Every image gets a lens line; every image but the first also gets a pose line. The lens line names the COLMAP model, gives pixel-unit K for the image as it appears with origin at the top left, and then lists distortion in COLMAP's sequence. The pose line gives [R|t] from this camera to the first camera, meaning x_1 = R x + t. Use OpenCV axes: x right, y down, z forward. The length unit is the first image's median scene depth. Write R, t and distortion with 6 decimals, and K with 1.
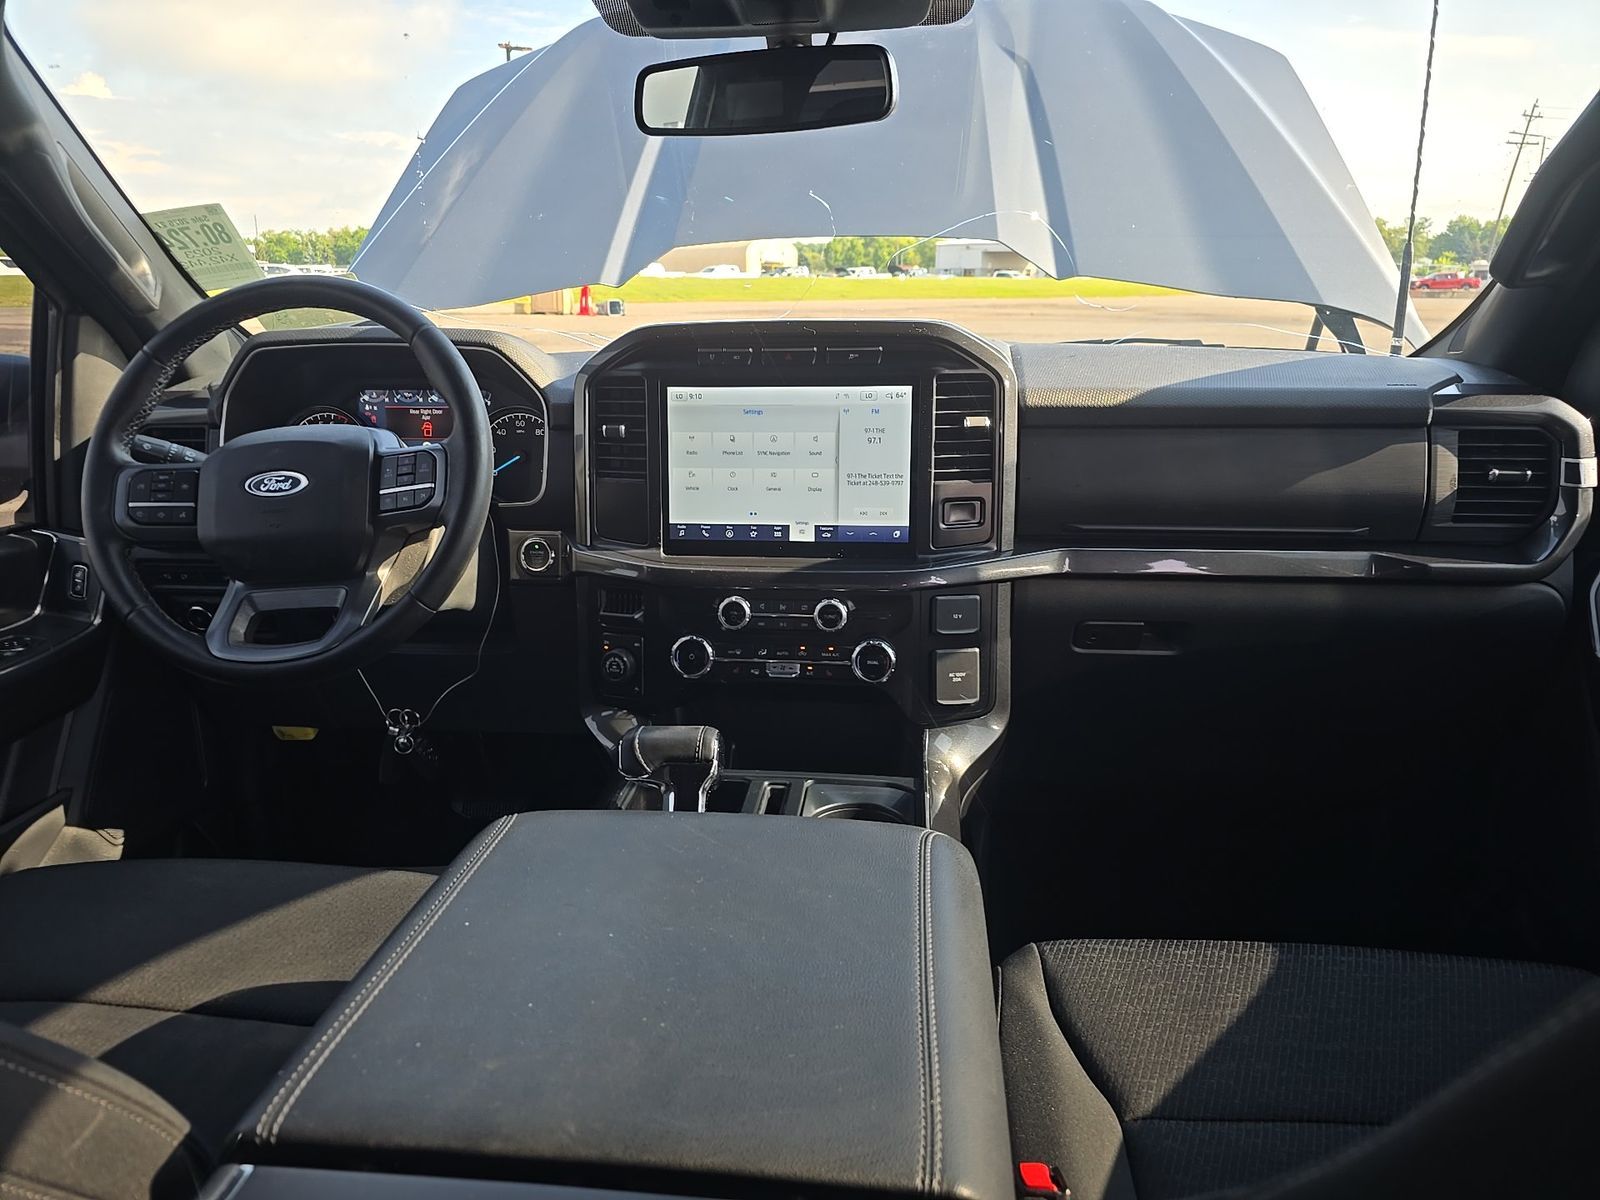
lens RADIAL K [[1058.7, 0, 809.9], [0, 1058.7, 608.8], [0, 0, 1]] dist [0.026684, -0.007025]
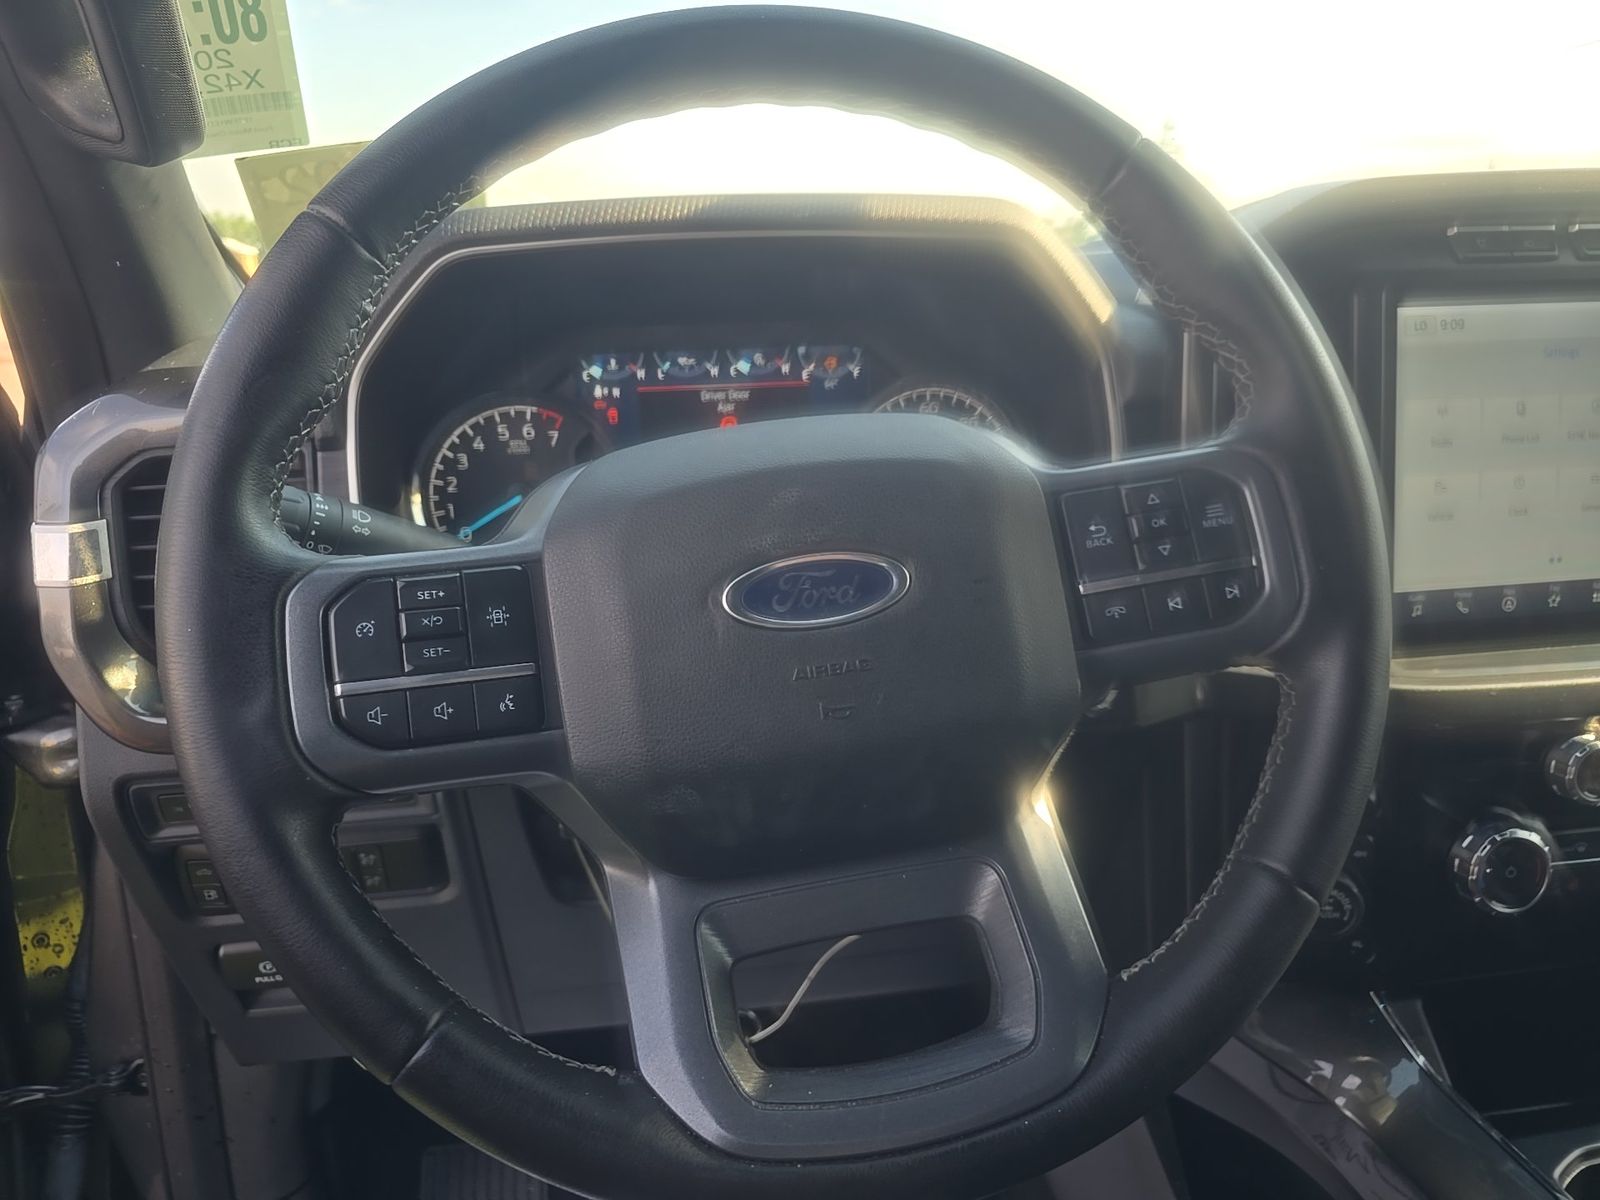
lens RADIAL K [[1058.7, 0, 784.0], [0, 1058.7, 611.0], [0, 0, 1]] dist [0.026684, -0.007025]
pose [[0.973035, -0.084099, 0.214781, -0.509647], [0.083729, 0.996430, 0.010834, -0.100855], [-0.214925, 0.007441, 0.976602, 0.586749]]
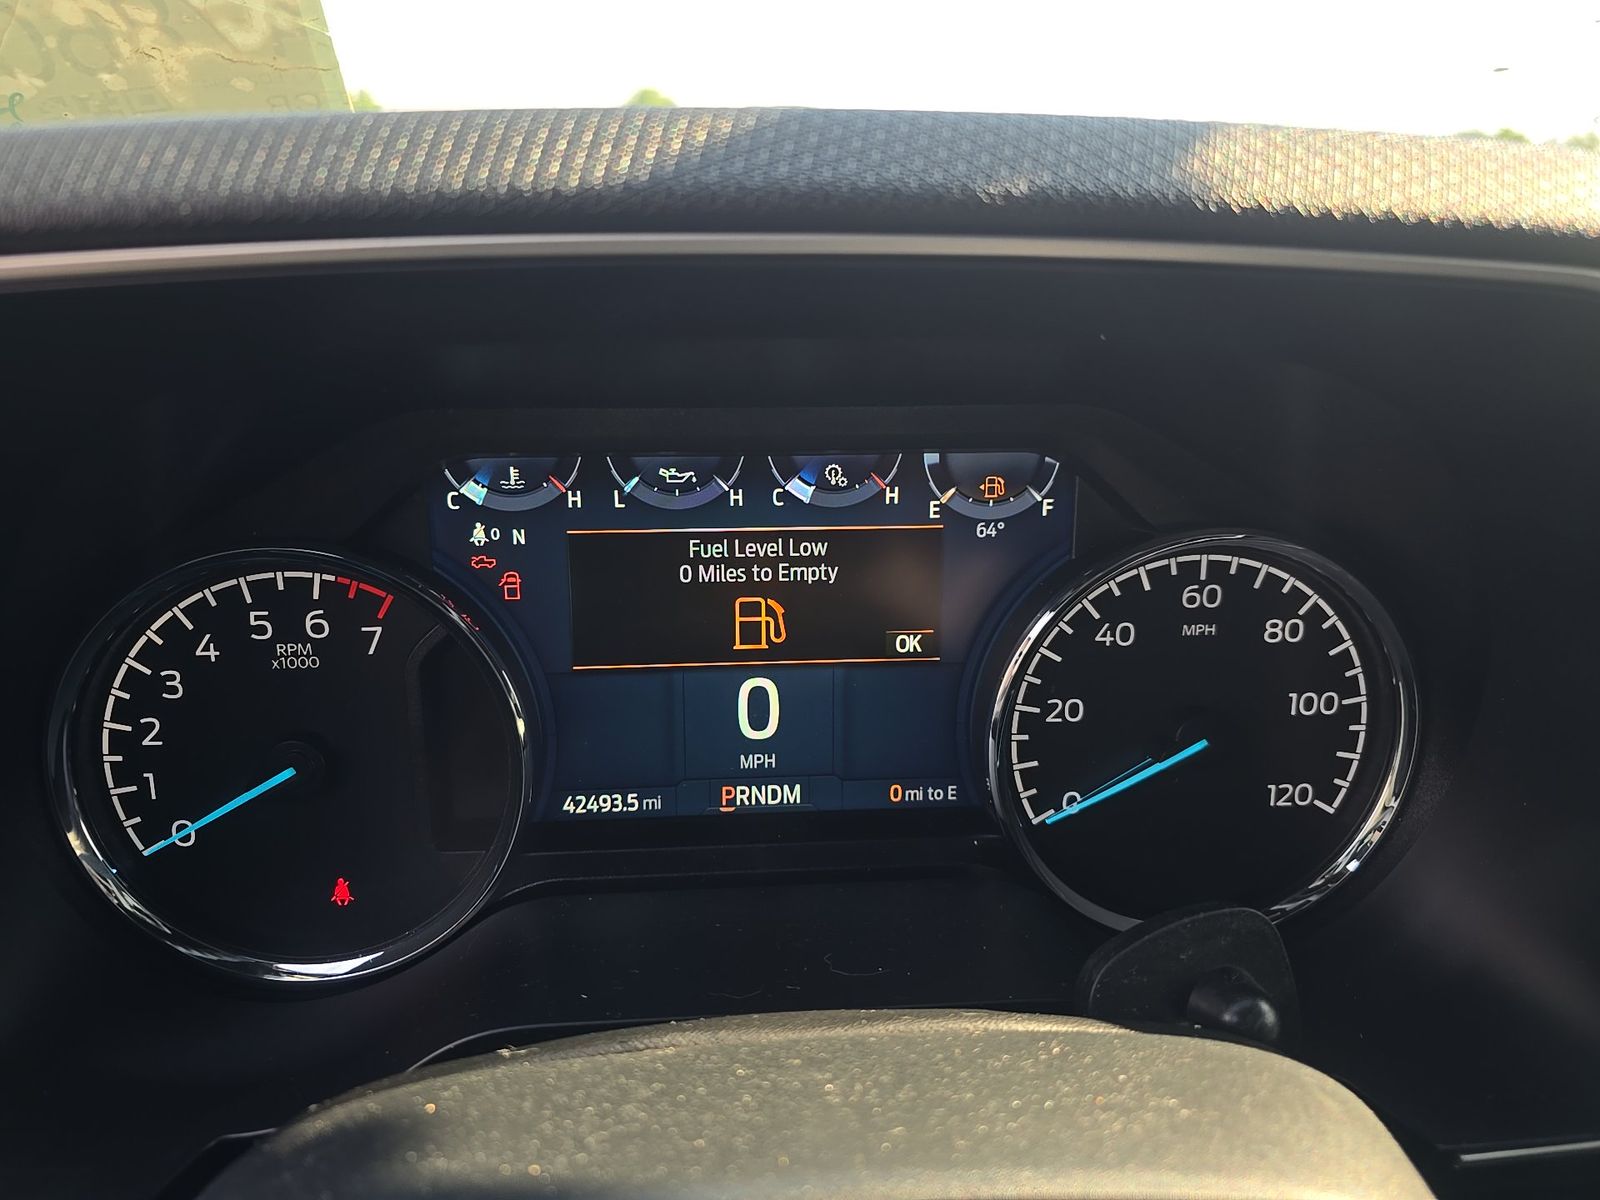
lens RADIAL K [[1058.7, 0, 805.6], [0, 1058.7, 590.2], [0, 0, 1]] dist [0.026684, -0.007025]
pose [[0.983947, -0.050292, 0.171230, -0.443448], [0.034186, 0.994819, 0.095744, -0.224731], [-0.175158, -0.088354, 0.980568, 0.882905]]
